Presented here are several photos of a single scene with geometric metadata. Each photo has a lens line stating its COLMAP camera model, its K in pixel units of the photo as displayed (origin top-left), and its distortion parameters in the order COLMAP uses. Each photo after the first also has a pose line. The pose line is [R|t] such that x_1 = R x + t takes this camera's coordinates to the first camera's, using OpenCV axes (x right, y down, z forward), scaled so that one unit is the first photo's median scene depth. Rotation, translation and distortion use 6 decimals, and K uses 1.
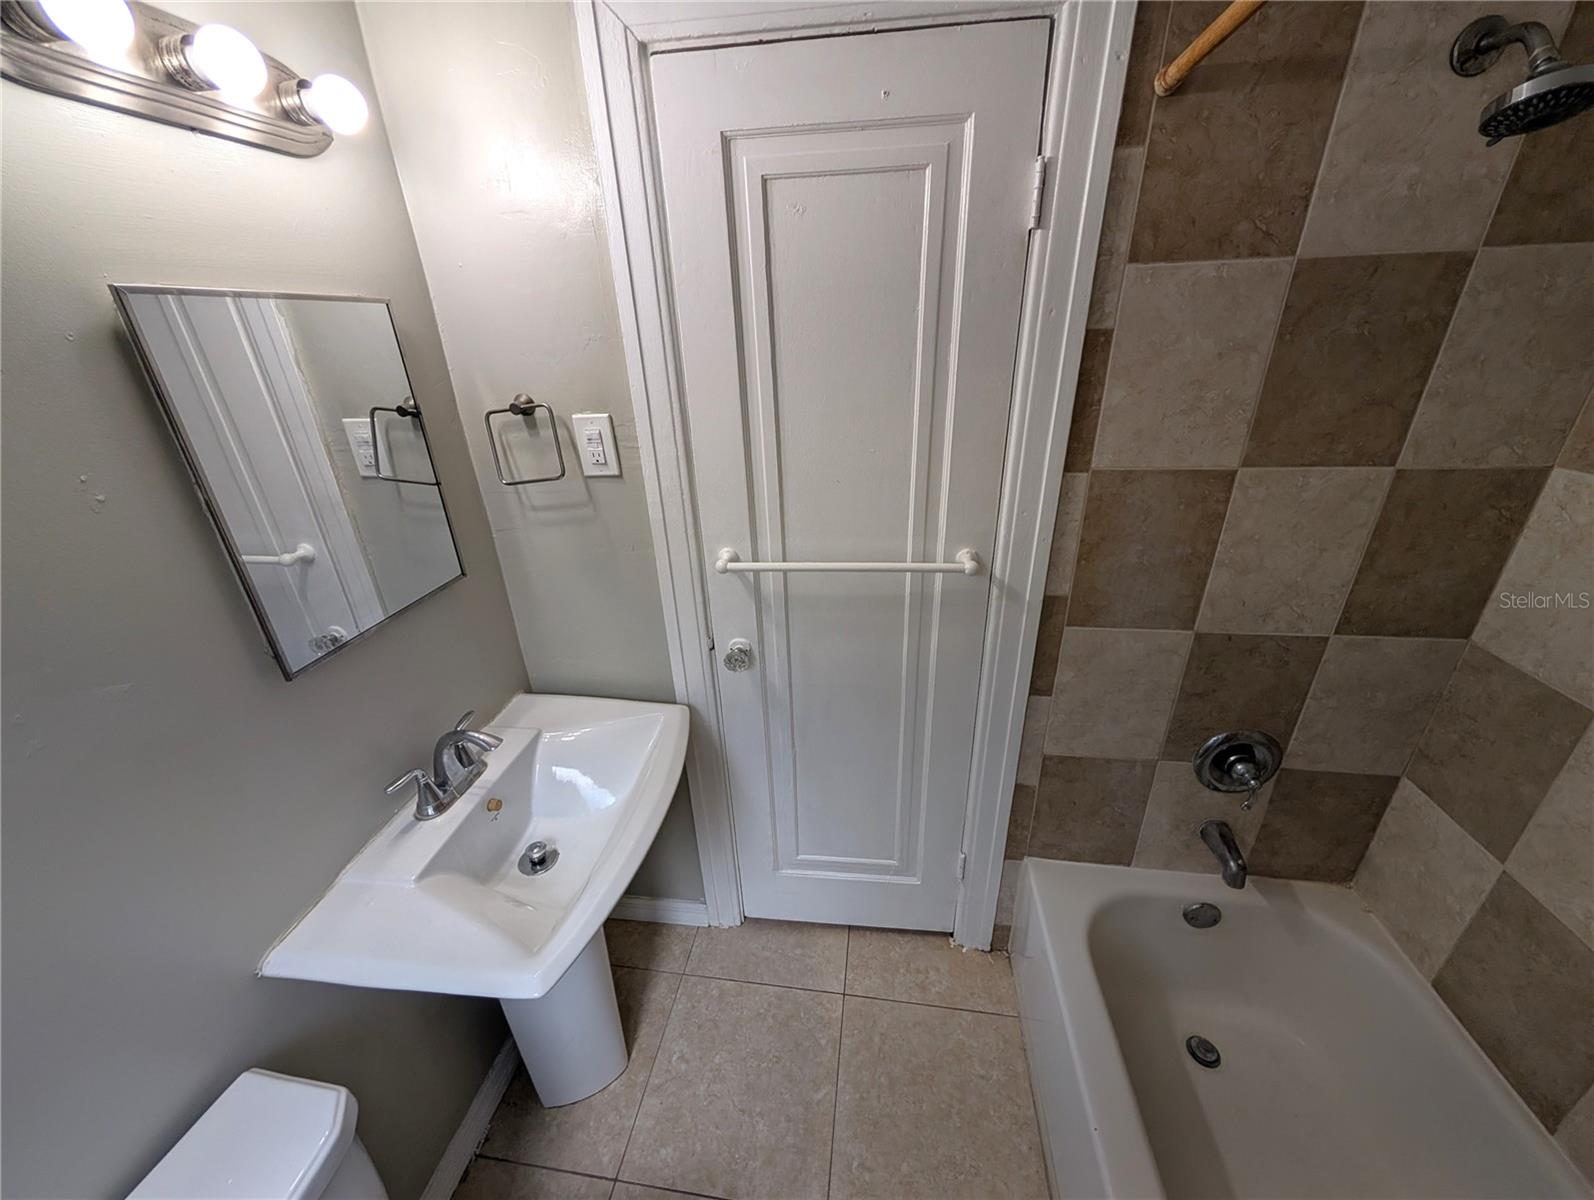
lens RADIAL K [[613.8, 0, 799.6], [0, 613.8, 602.0], [0, 0, 1]] dist [-0.001611, 0.000035]
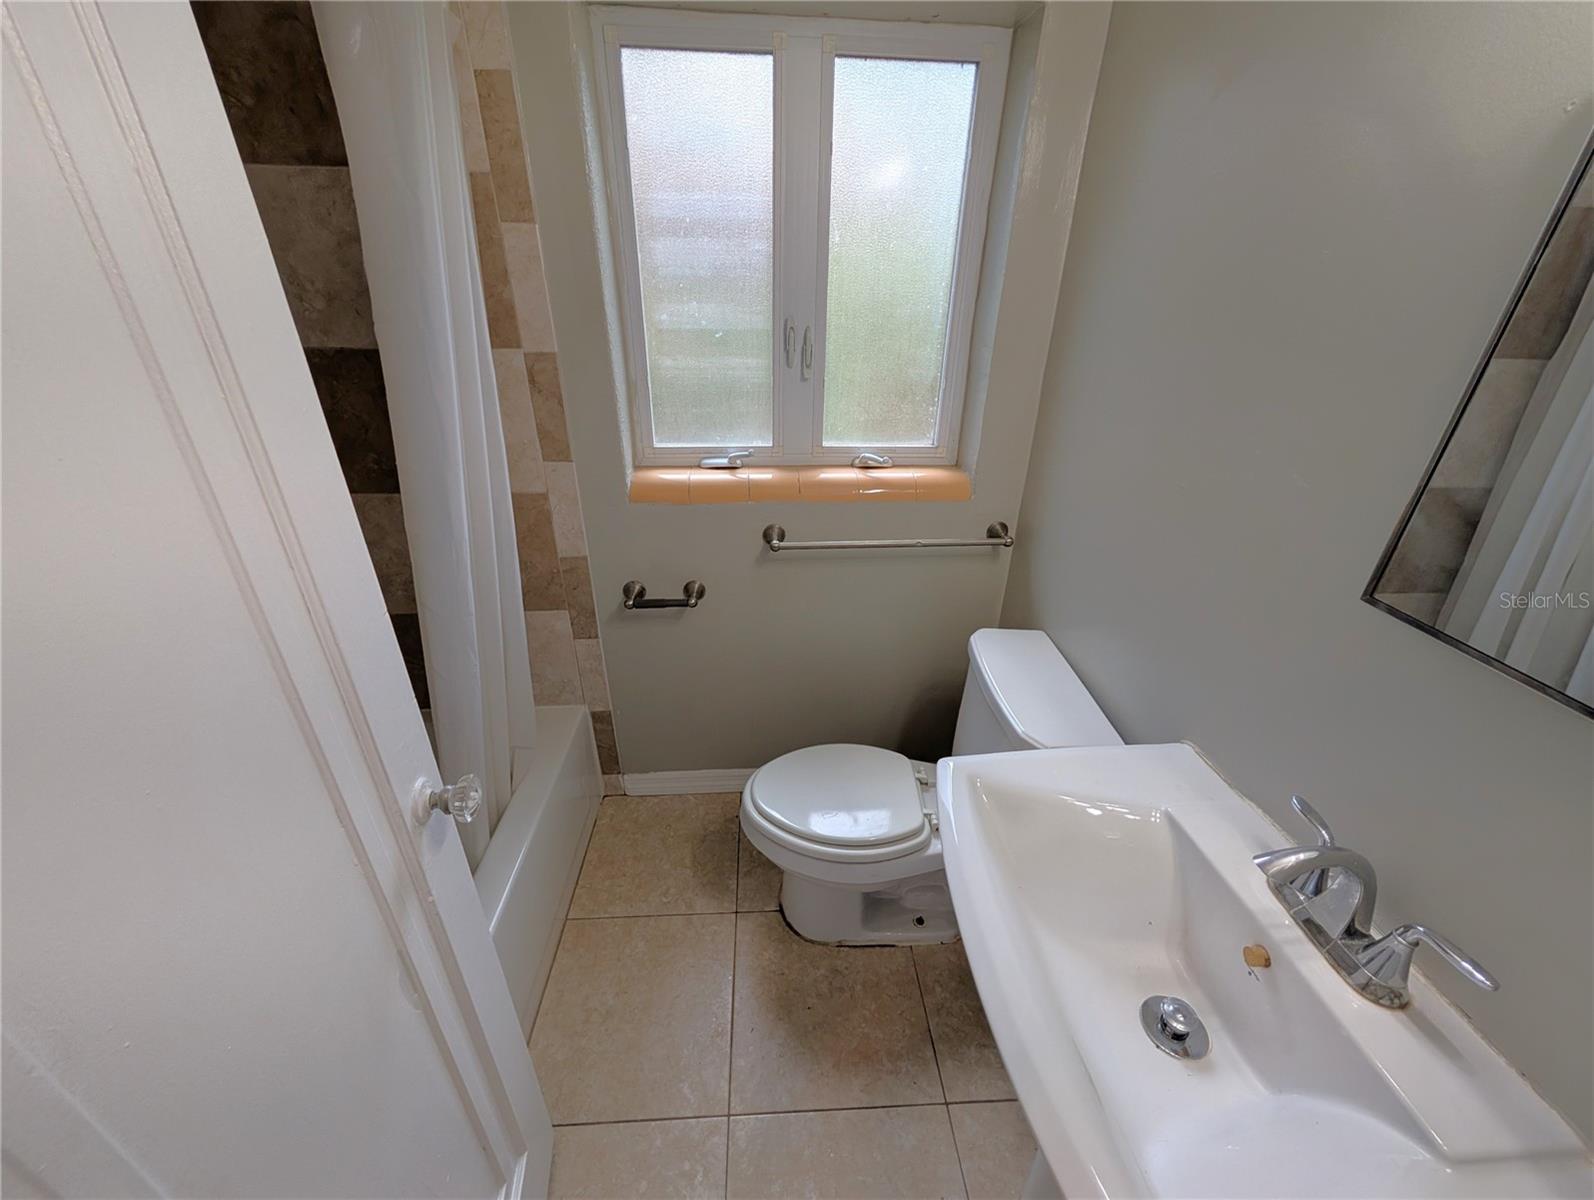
lens RADIAL K [[613.8, 0, 794.1], [0, 613.8, 598.8], [0, 0, 1]] dist [-0.001611, 0.000035]
pose [[-0.981171, 0.106300, -0.161260, 0.010641], [-0.061434, 0.619798, 0.782353, -0.328604], [0.183113, 0.777529, -0.601597, 0.990693]]
